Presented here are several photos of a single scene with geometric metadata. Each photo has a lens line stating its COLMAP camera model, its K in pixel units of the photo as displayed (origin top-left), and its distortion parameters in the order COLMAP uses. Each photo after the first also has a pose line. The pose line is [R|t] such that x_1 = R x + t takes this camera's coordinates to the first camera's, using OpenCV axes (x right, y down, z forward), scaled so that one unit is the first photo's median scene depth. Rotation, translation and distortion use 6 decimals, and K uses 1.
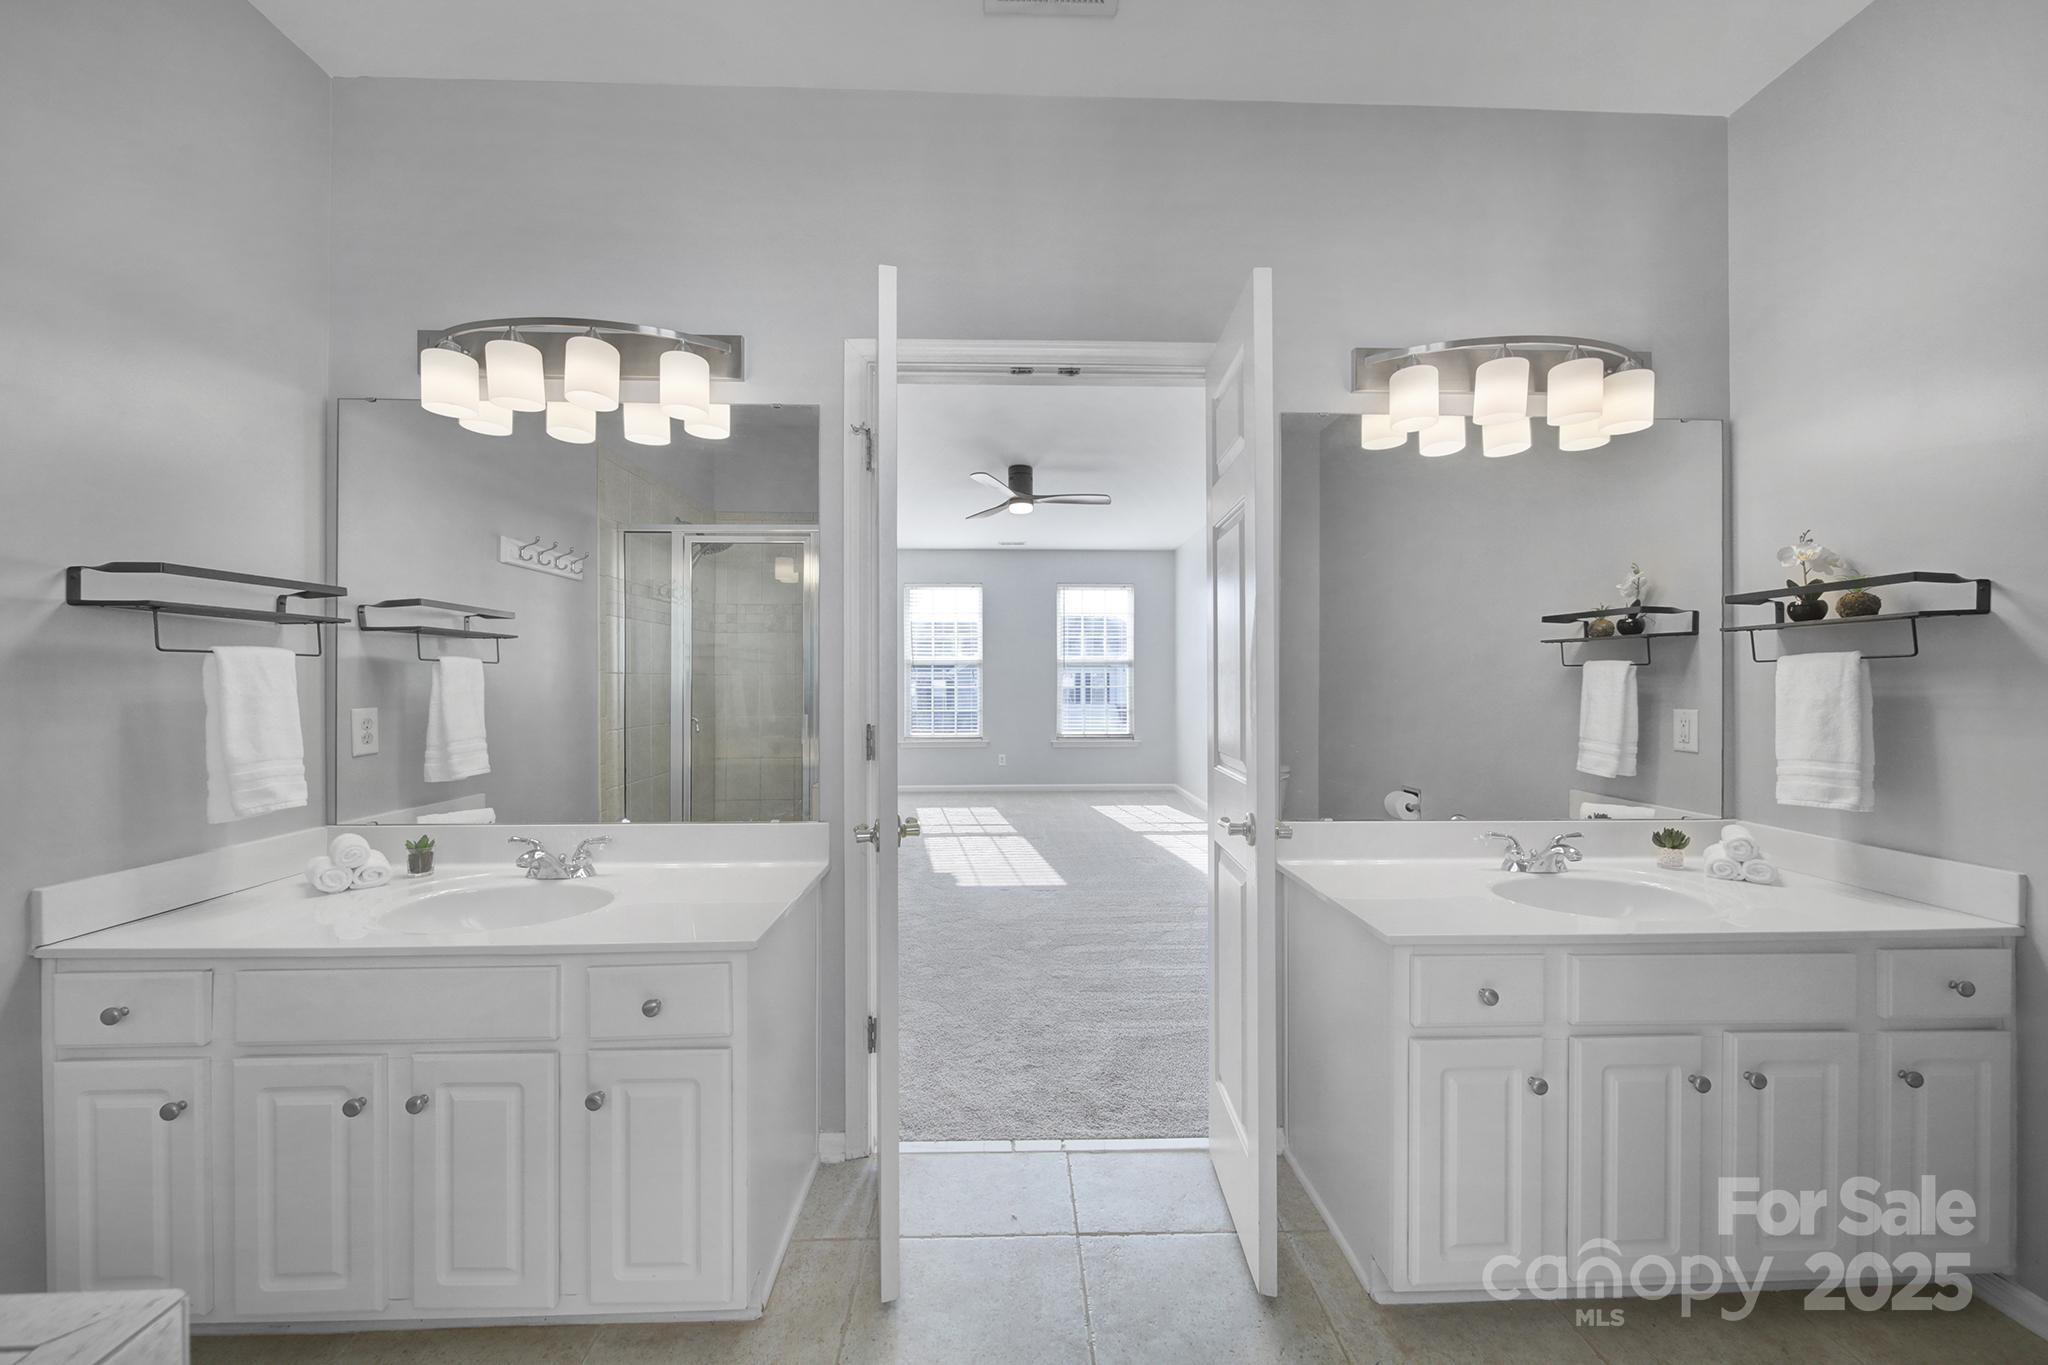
lens RADIAL K [[745.9, 0, 1025.5], [0, 745.9, 664.8], [0, 0, 1]] dist [0.009420, -0.000087]
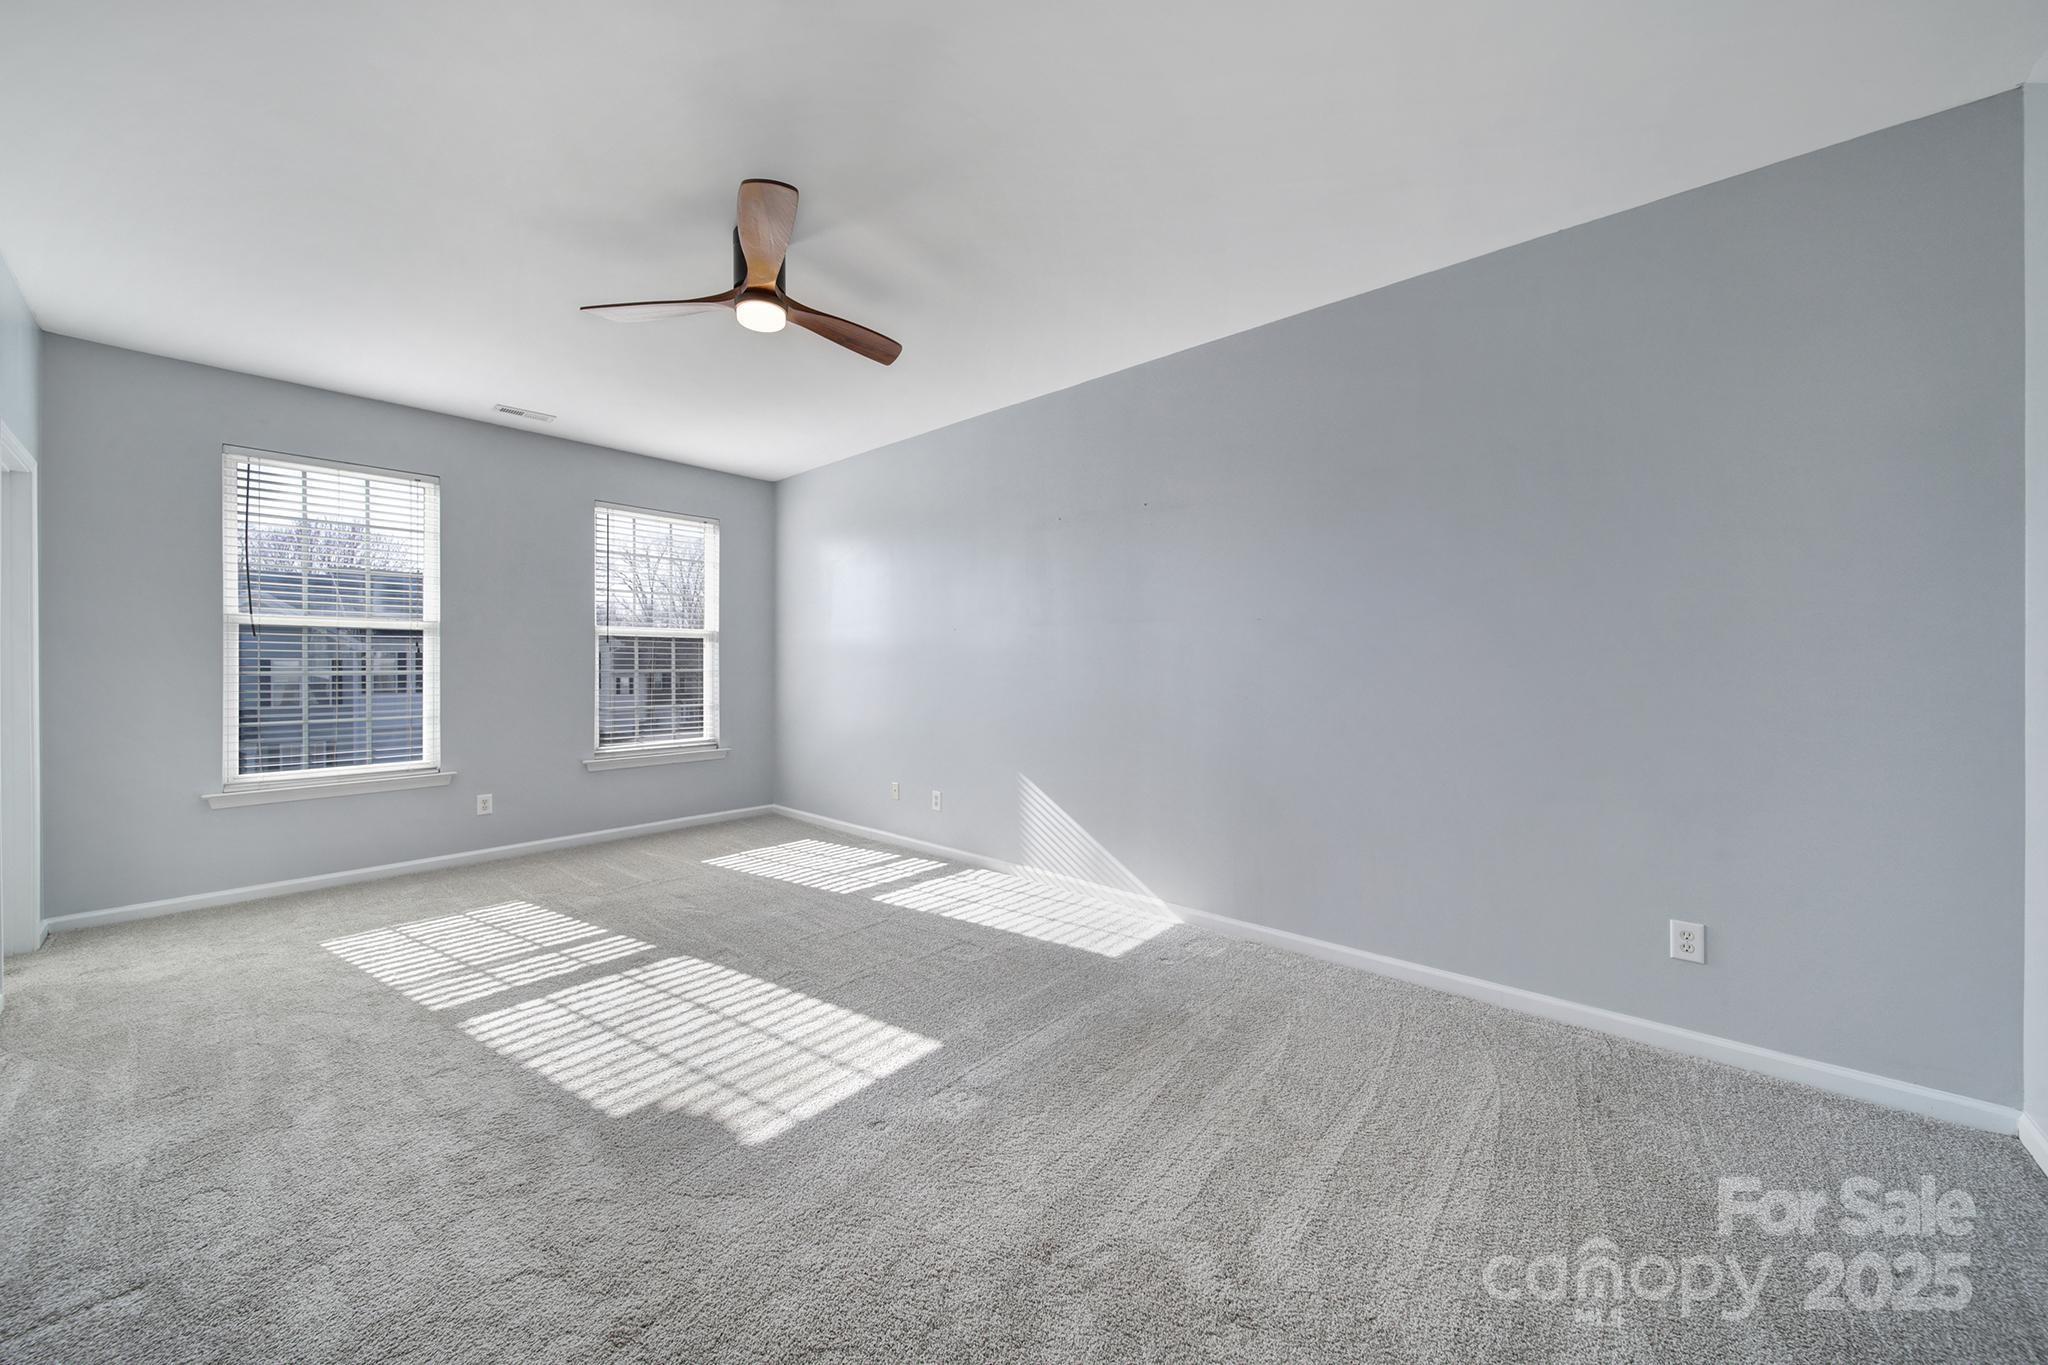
lens RADIAL K [[729.6, 0, 1020.8], [0, 729.6, 659.0], [0, 0, 1]] dist [-0.000404, -0.000216]
pose [[0.690128, 0.004130, 0.723675, -0.157318], [-0.016403, 0.999816, 0.009938, 0.008536], [-0.723501, -0.018729, 0.690069, 0.347259]]
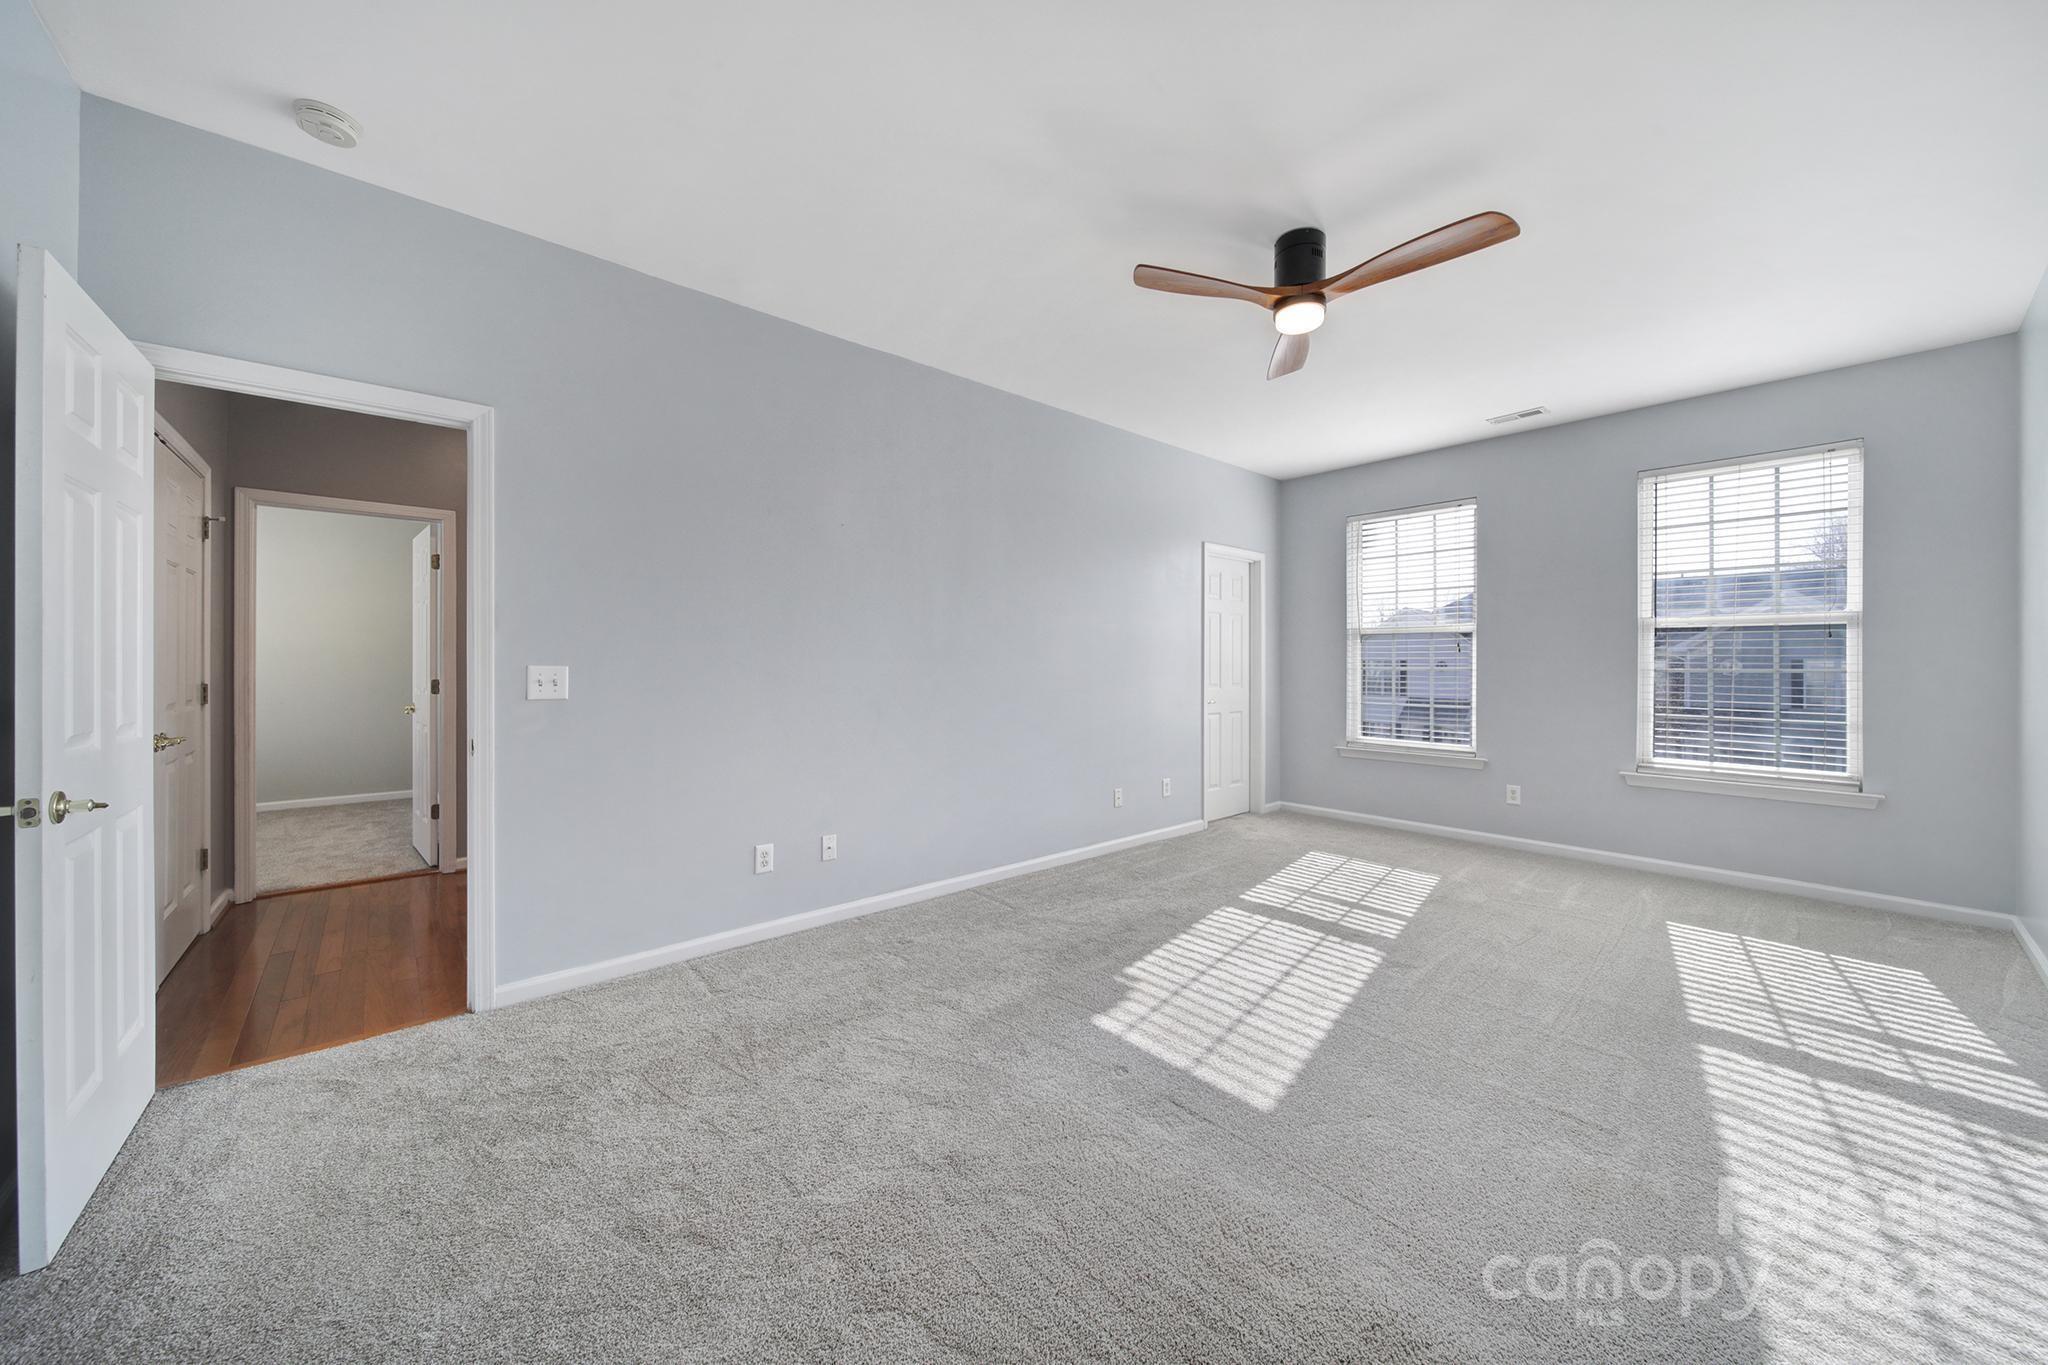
lens RADIAL K [[702.3, 0, 1010.2], [0, 702.3, 663.1], [0, 0, 1]] dist [-0.017128, 0.000001]
pose [[0.614427, -0.001252, -0.788973, 0.159590], [0.021099, 0.999667, 0.014844, 0.008074], [0.788691, -0.025767, 0.614249, 0.357669]]
